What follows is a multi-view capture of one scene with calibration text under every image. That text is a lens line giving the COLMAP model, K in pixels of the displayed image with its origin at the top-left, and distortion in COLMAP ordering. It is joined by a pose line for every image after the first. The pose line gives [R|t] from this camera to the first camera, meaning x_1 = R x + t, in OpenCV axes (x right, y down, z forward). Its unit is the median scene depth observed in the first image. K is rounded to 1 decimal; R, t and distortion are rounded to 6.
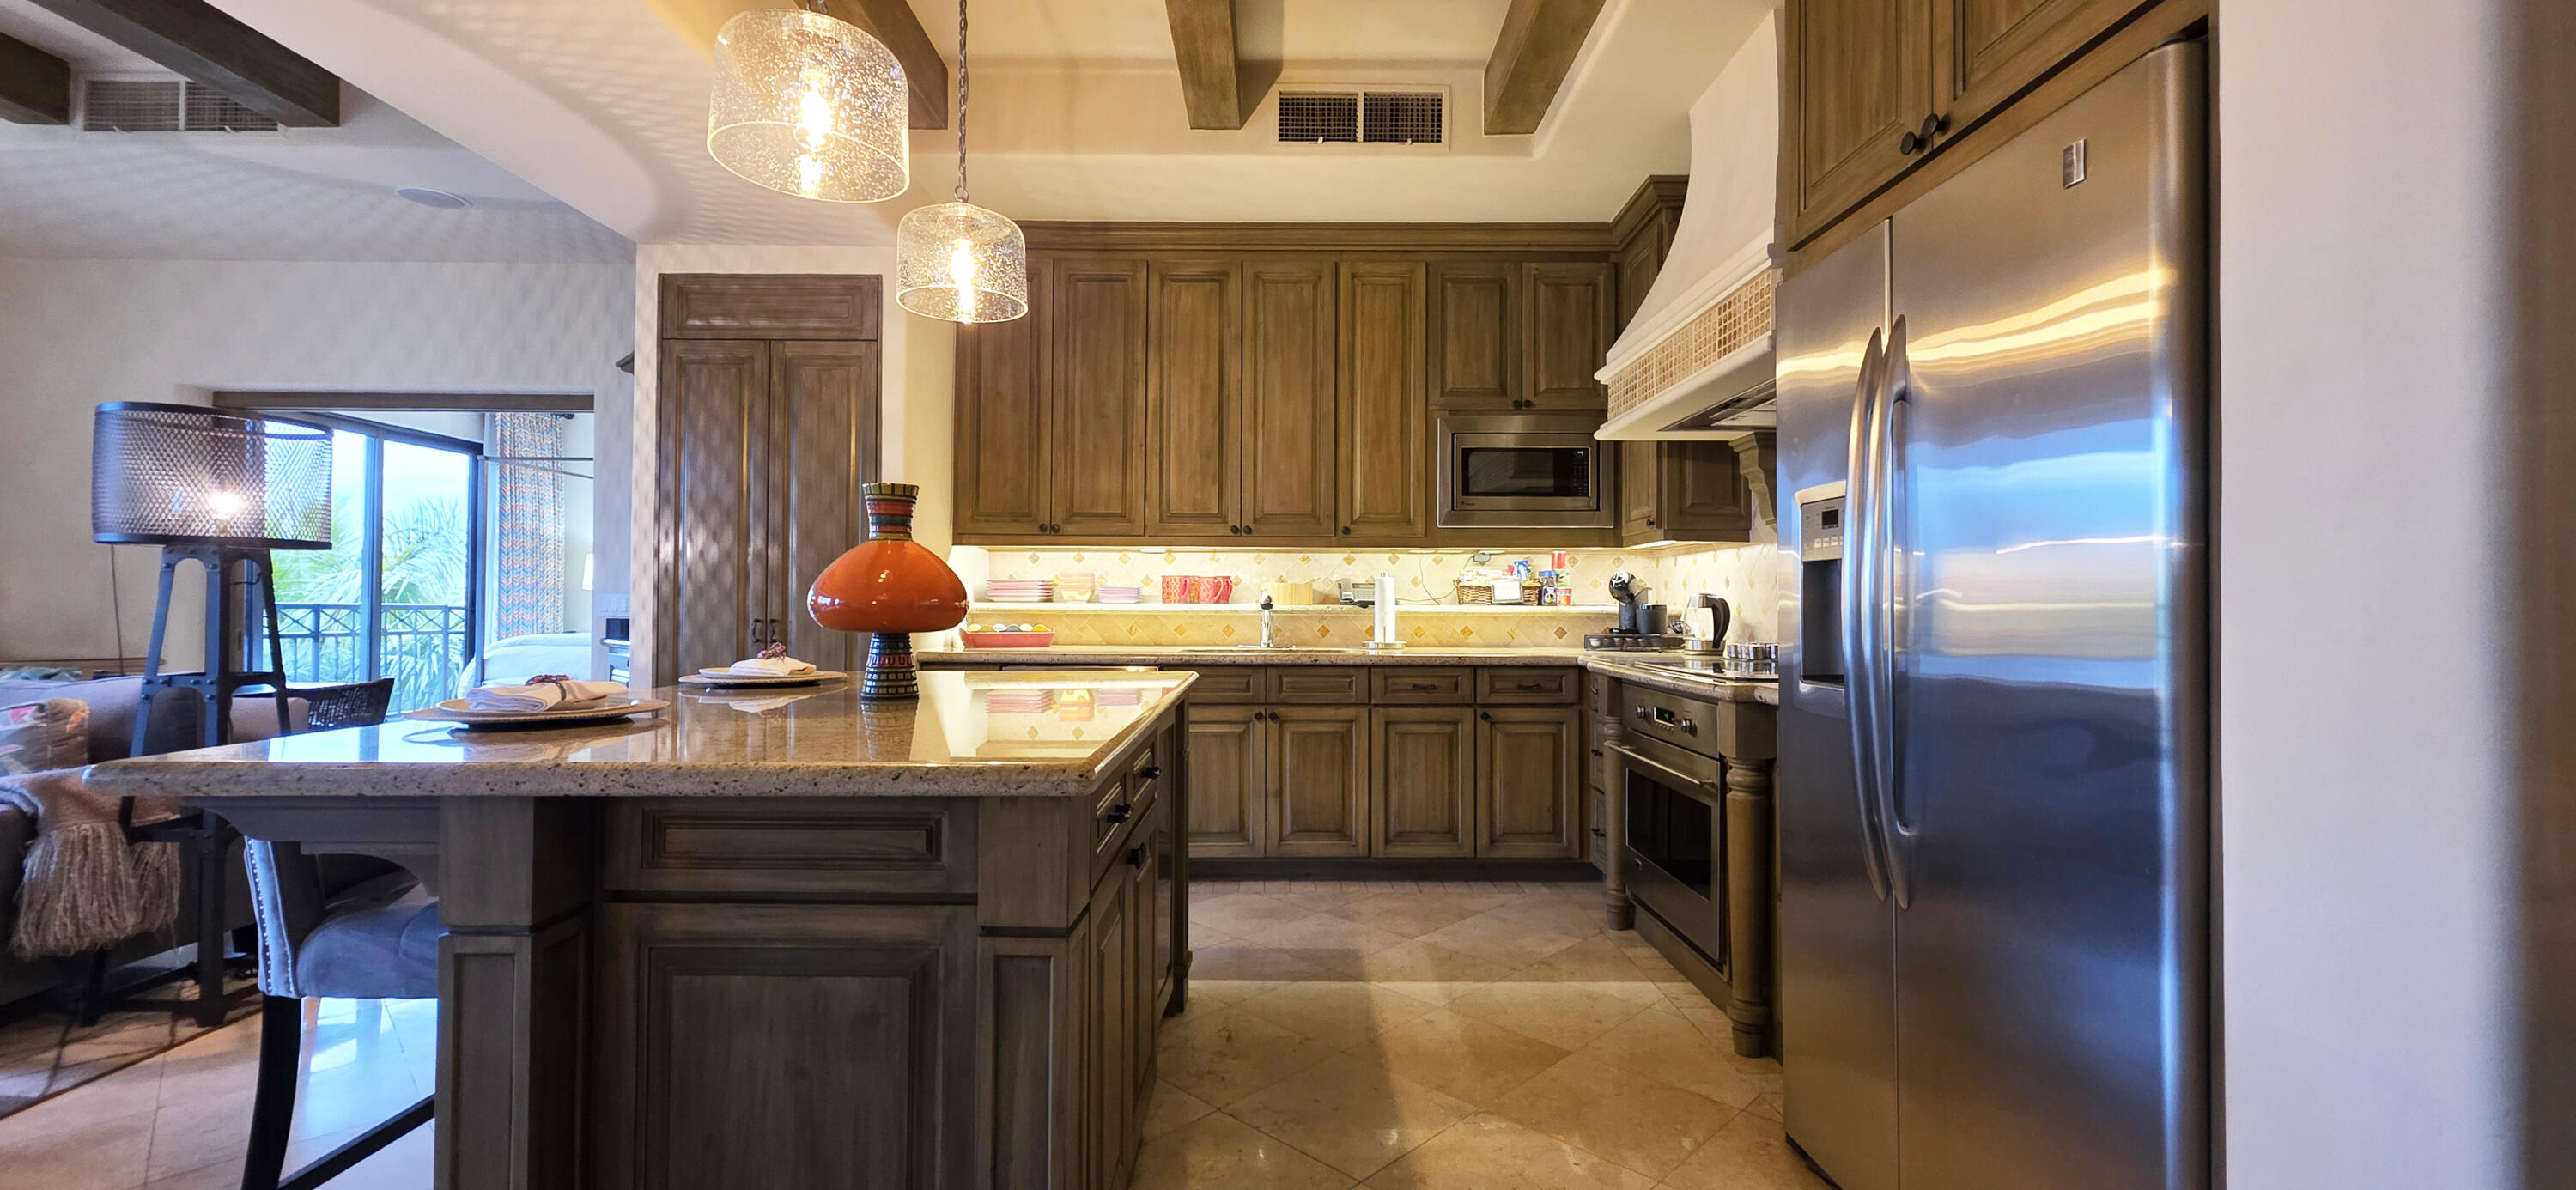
lens RADIAL K [[1025.2, 0, 1288.0], [0, 1025.2, 595.0], [0, 0, 1]] dist [0.001849, 0.000066]
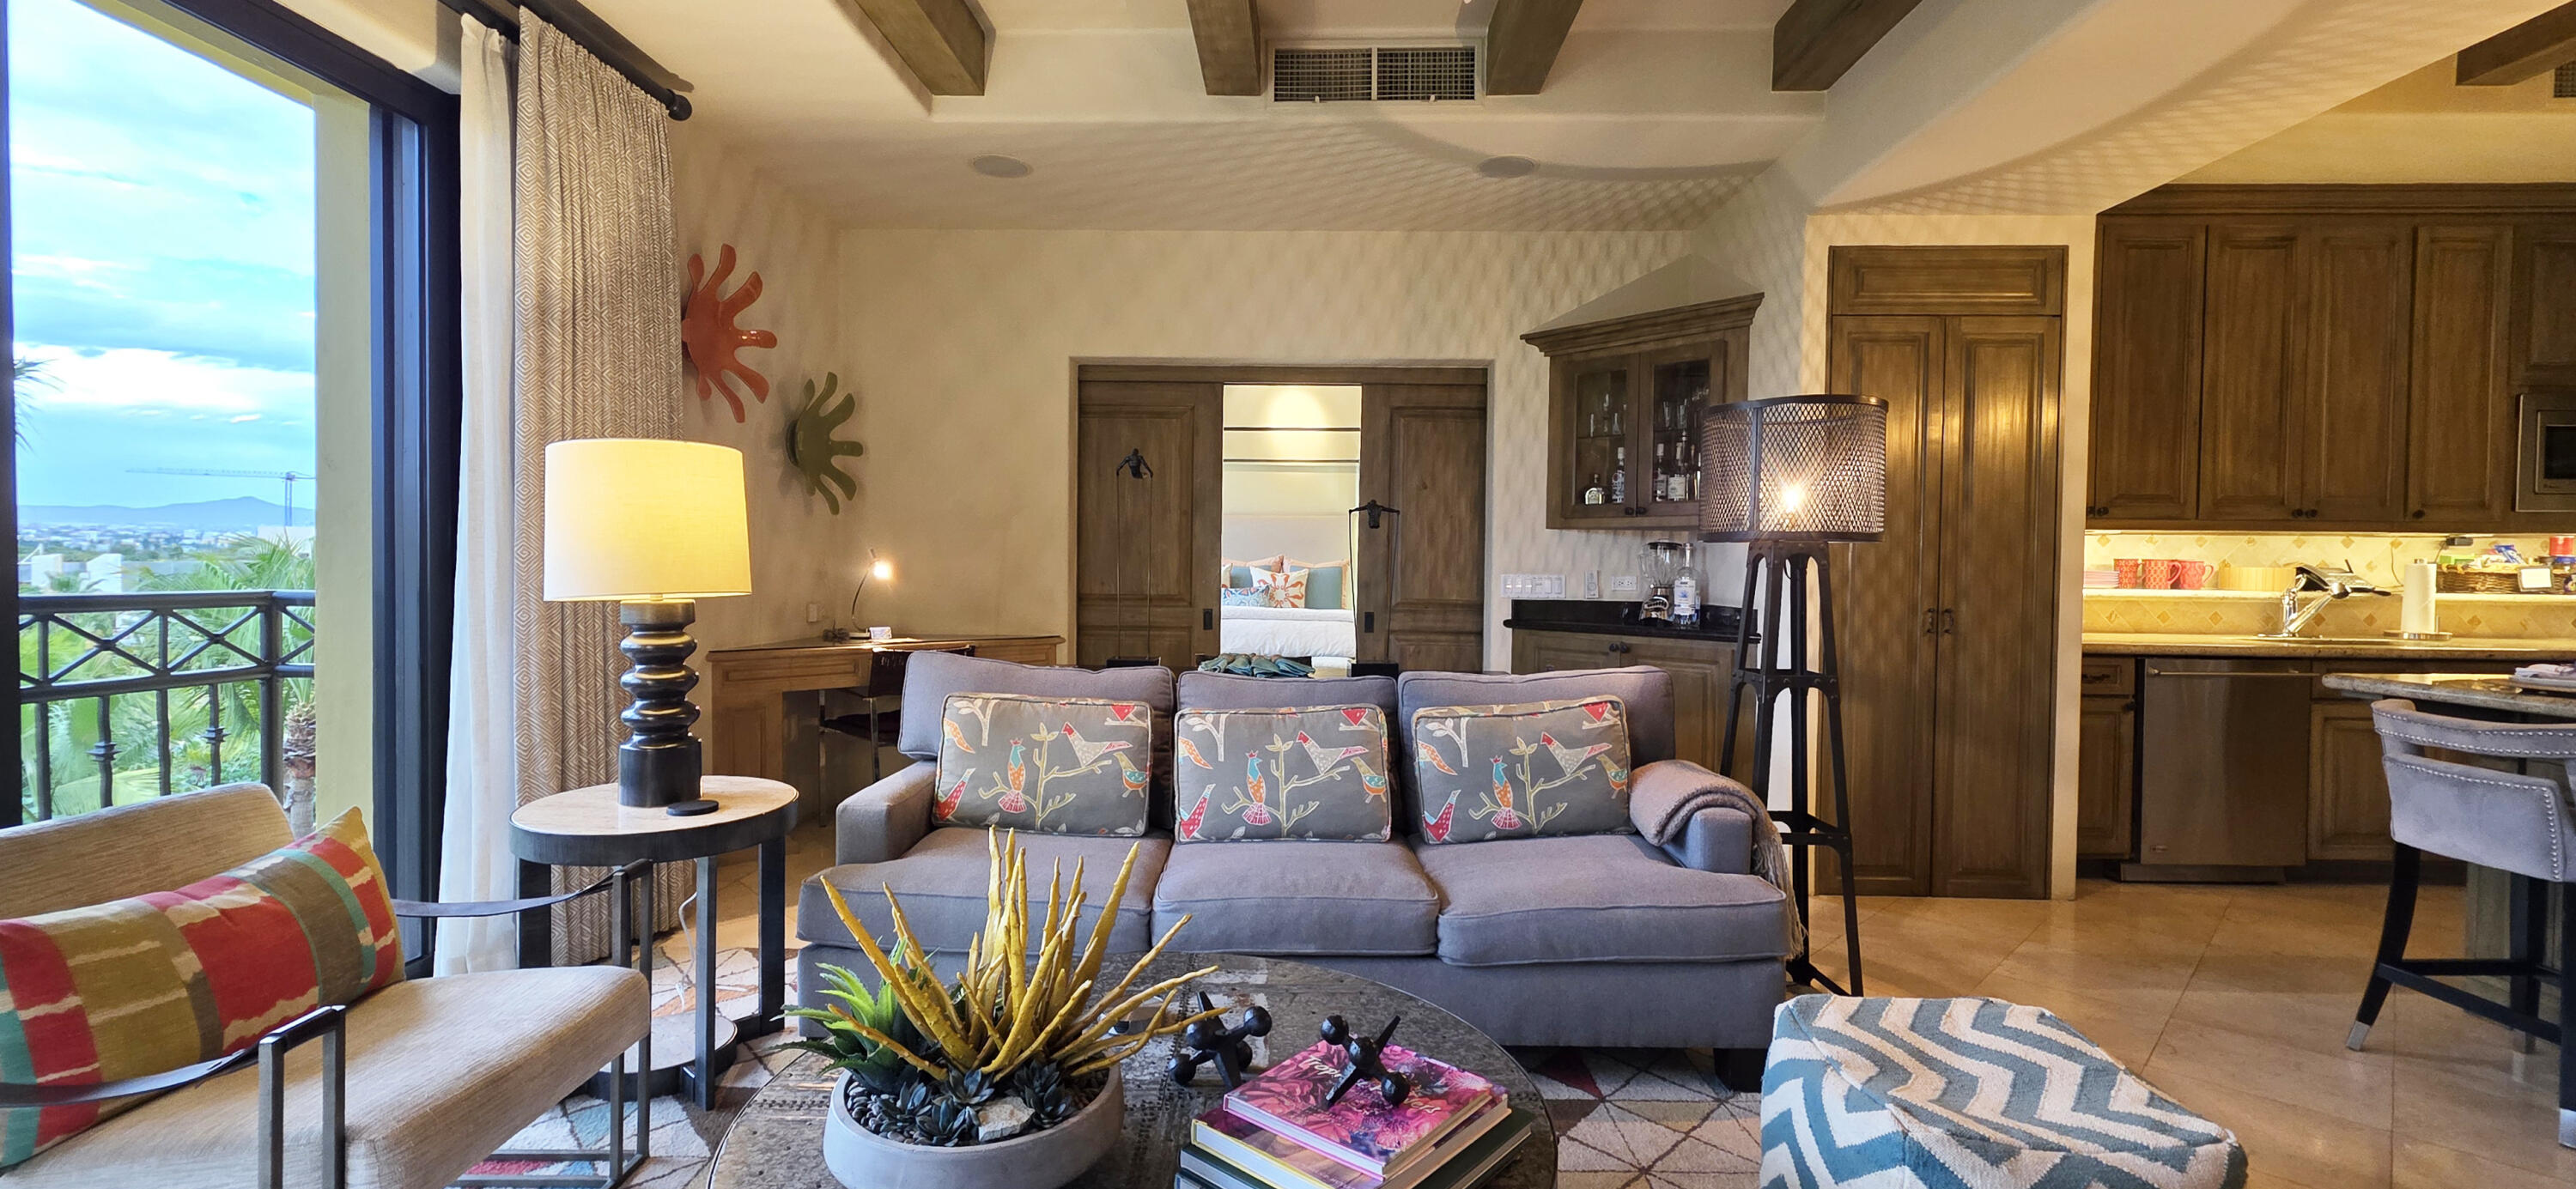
lens RADIAL K [[1053.5, 0, 1288.0], [0, 1053.5, 594.5], [0, 0, 1]] dist [0.002799, 0.000368]
pose [[0.999437, 0.006501, -0.032906, -0.983391], [-0.005257, 0.999272, 0.037776, -0.021774], [0.033128, -0.037582, 0.998744, -0.006954]]
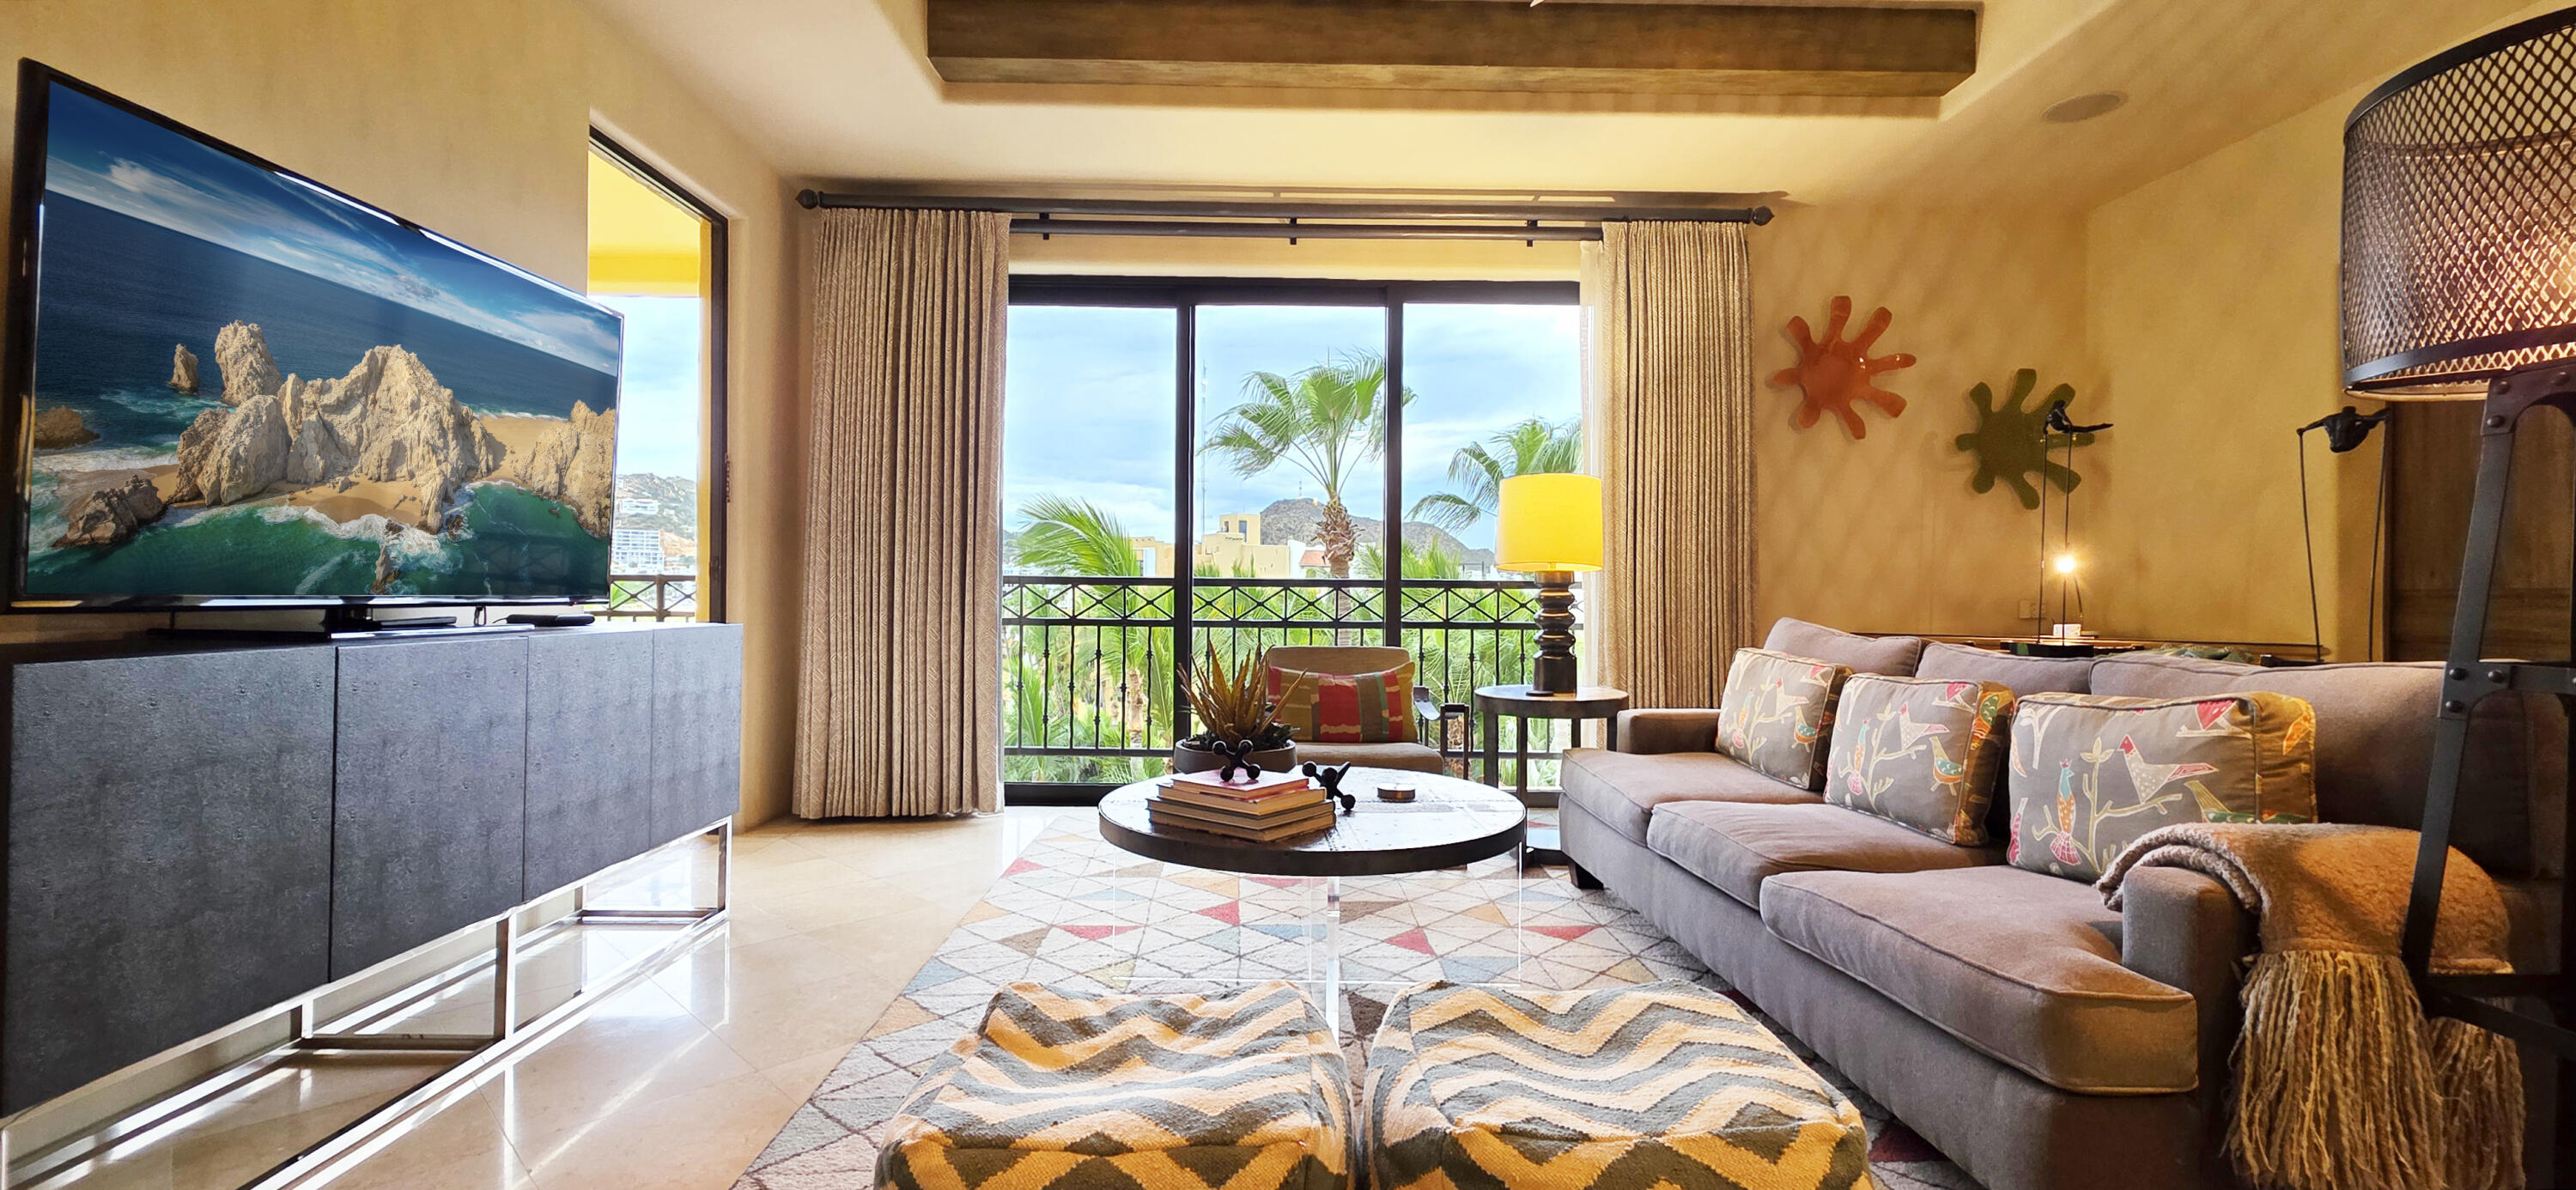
lens RADIAL K [[1053.5, 0, 1288.0], [0, 1053.5, 595.0], [0, 0, 1]] dist [0.002799, 0.000368]
pose [[0.008284, -0.008002, -0.999934, -0.408661], [0.004968, 0.999956, -0.007961, 0.032068], [0.999953, -0.004902, 0.008323, 0.299949]]
